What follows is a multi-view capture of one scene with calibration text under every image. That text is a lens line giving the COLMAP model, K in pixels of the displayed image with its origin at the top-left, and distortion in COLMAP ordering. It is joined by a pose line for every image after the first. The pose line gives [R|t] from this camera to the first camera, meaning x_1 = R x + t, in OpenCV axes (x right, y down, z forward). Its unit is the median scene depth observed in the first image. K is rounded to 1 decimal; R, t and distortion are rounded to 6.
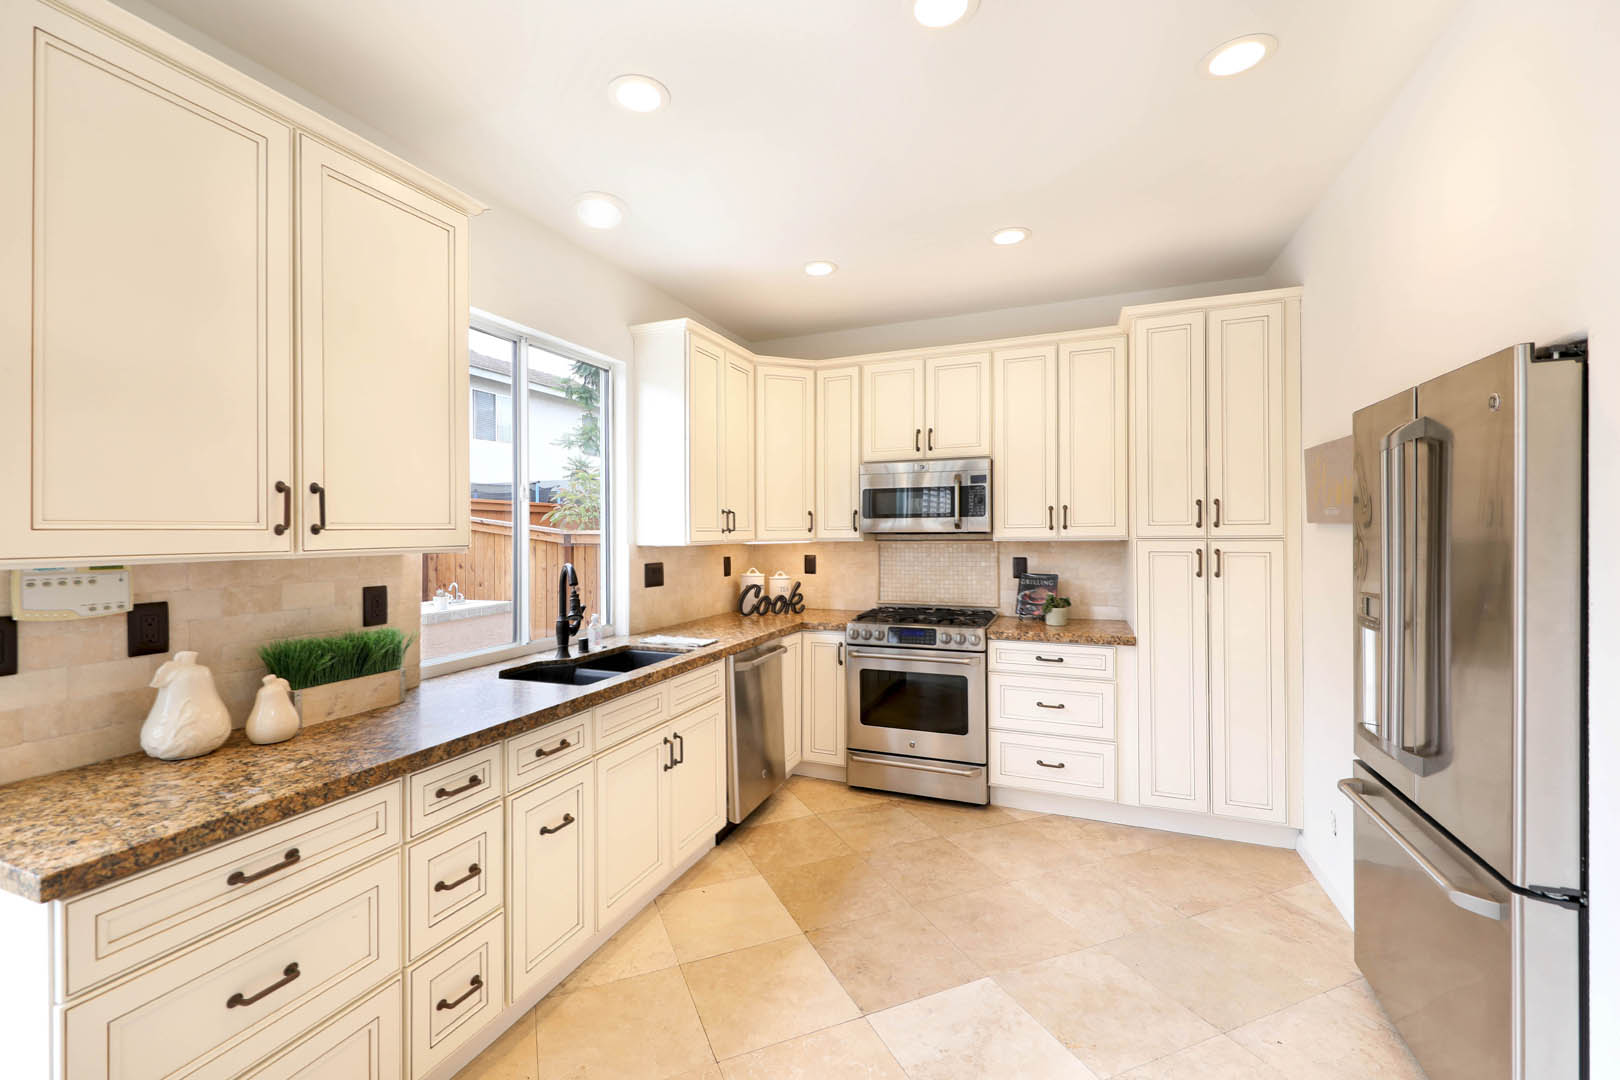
lens RADIAL K [[703.7, 0, 796.3], [0, 703.7, 527.3], [0, 0, 1]] dist [0.016780, -0.002051]
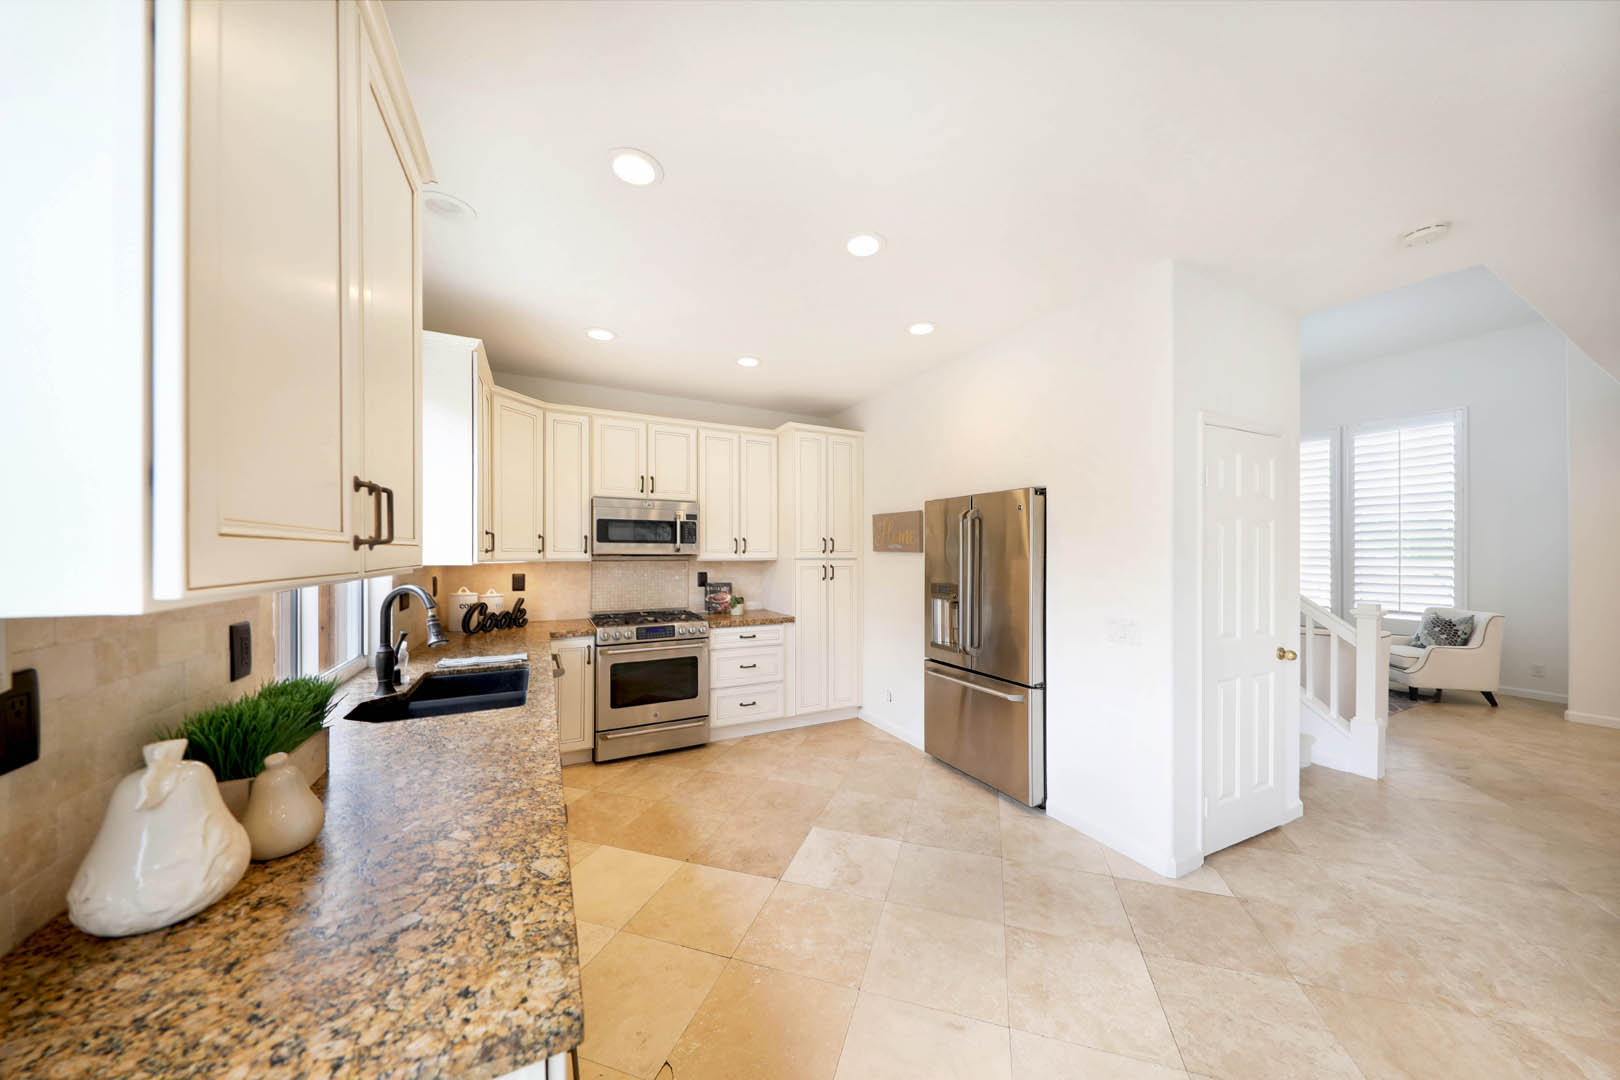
lens RADIAL K [[520.5, 0, 818.0], [0, 520.5, 551.7], [0, 0, 1]] dist [0.000079, -0.000315]
pose [[0.634621, 0.013217, 0.772711, -0.440123], [-0.011996, 0.999902, -0.007250, 0.006325], [-0.772731, -0.004669, 0.634717, 0.157432]]
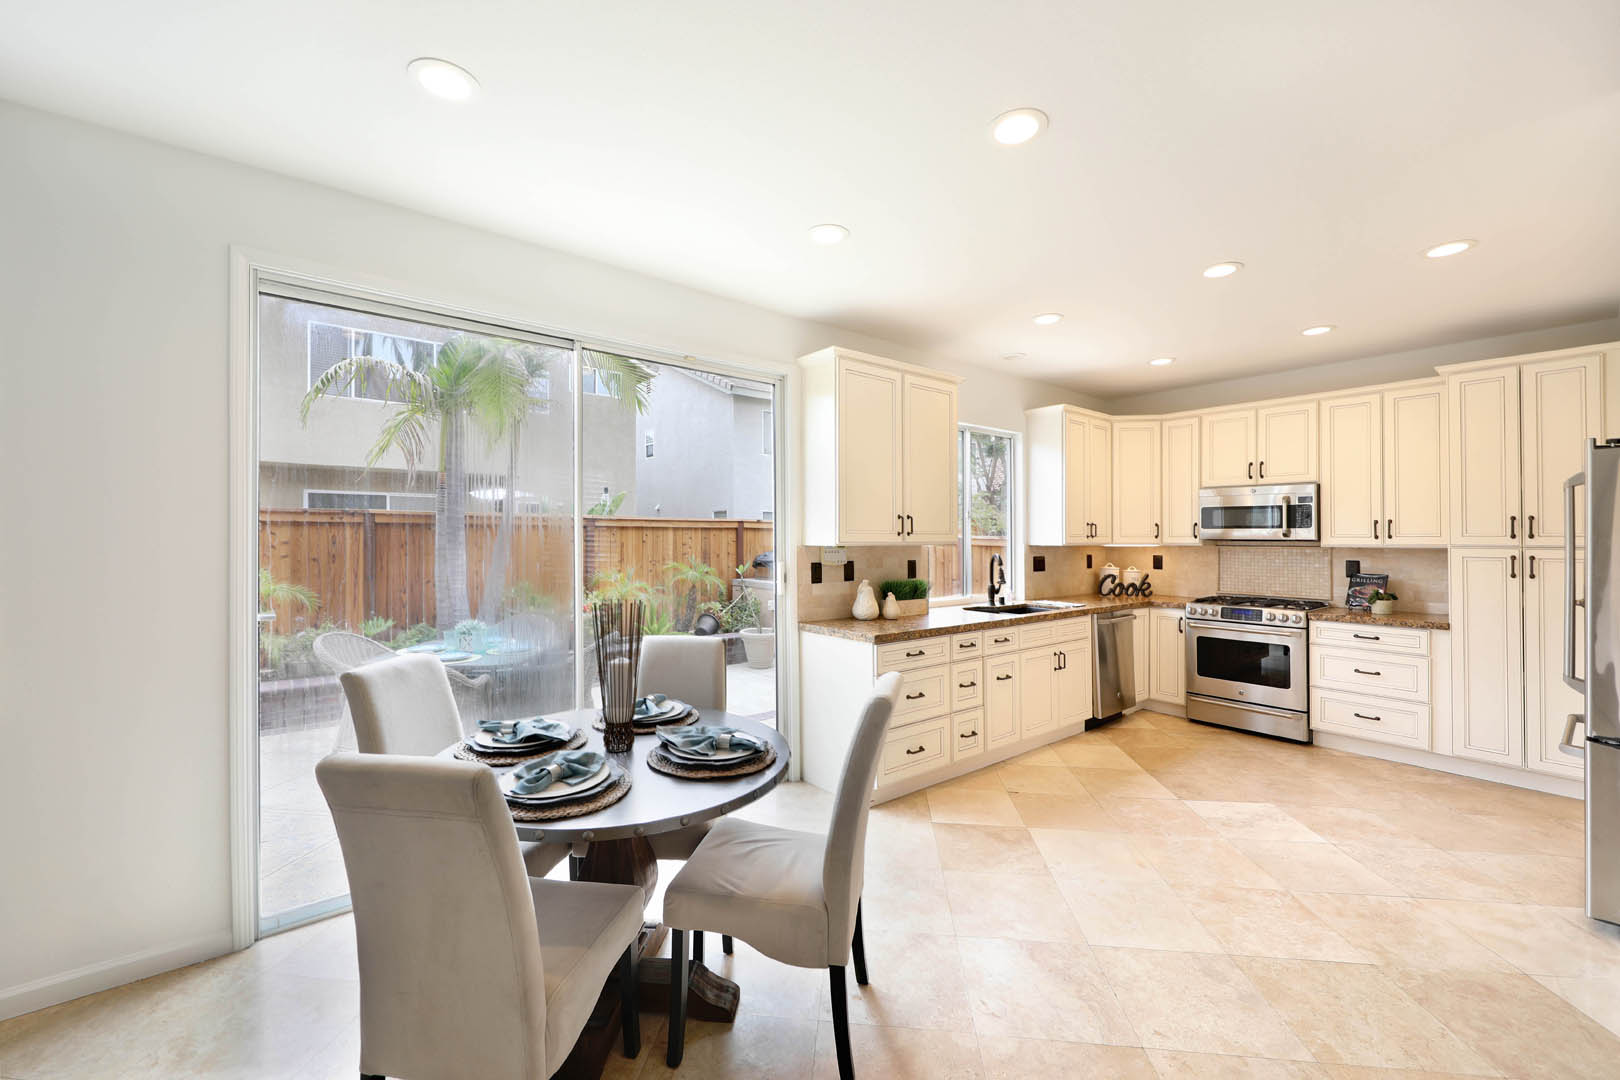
lens RADIAL K [[642.4, 0, 758.6], [0, 642.4, 520.5], [0, 0, 1]] dist [-0.000773, -0.002003]
pose [[0.847699, -0.001127, -0.530476, 0.032579], [-0.008830, 0.999829, -0.016234, -0.001204], [0.530404, 0.018445, 0.847544, -0.632734]]
